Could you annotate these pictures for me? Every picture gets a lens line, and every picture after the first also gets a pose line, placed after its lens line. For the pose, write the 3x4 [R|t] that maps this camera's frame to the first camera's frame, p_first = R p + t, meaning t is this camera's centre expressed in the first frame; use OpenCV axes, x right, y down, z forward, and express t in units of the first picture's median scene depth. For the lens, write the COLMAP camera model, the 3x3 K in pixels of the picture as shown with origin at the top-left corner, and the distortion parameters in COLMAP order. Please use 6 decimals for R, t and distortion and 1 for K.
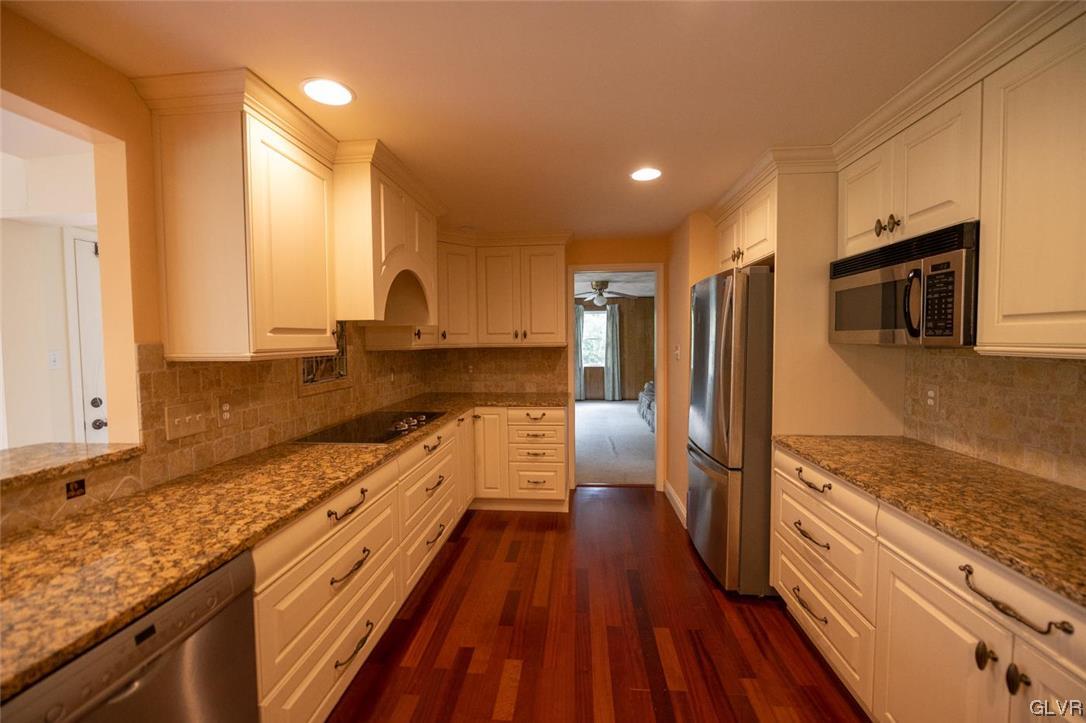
lens RADIAL K [[423.2, 0, 536.1], [0, 423.2, 360.9], [0, 0, 1]] dist [-0.001101, -0.000146]
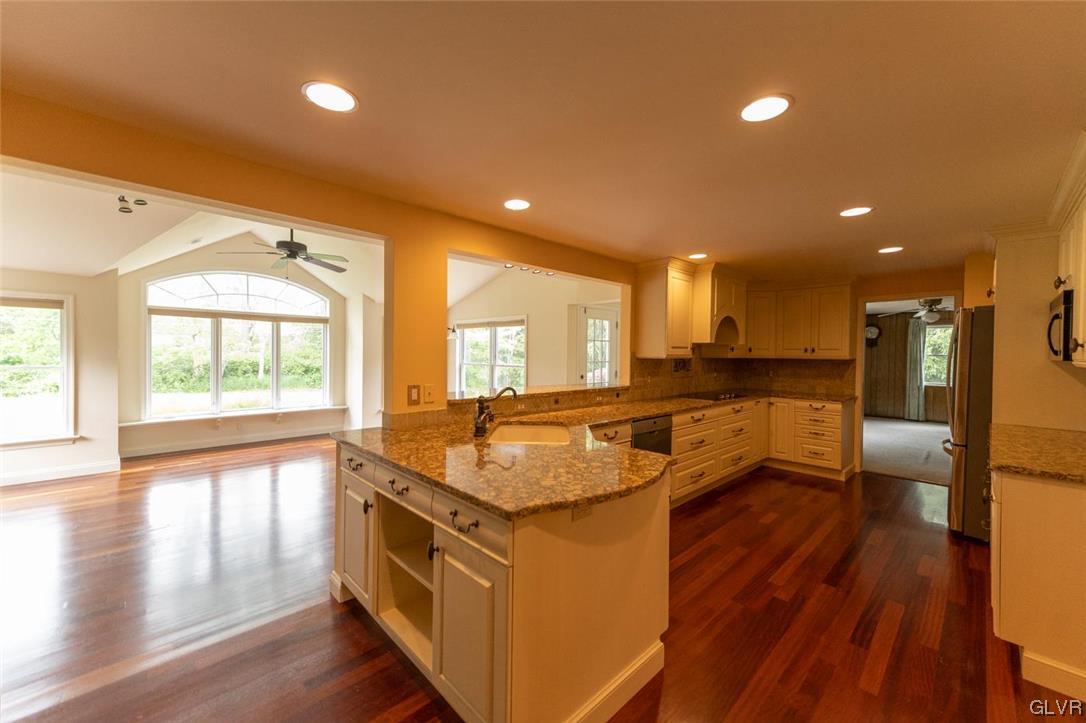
lens RADIAL K [[423.2, 0, 532.7], [0, 423.2, 360.0], [0, 0, 1]] dist [-0.001101, -0.000146]
pose [[0.750595, 0.030691, -0.660050, 0.293452], [-0.051623, 0.998591, -0.012272, 0.052095], [0.658743, 0.043285, 0.751122, -0.975190]]
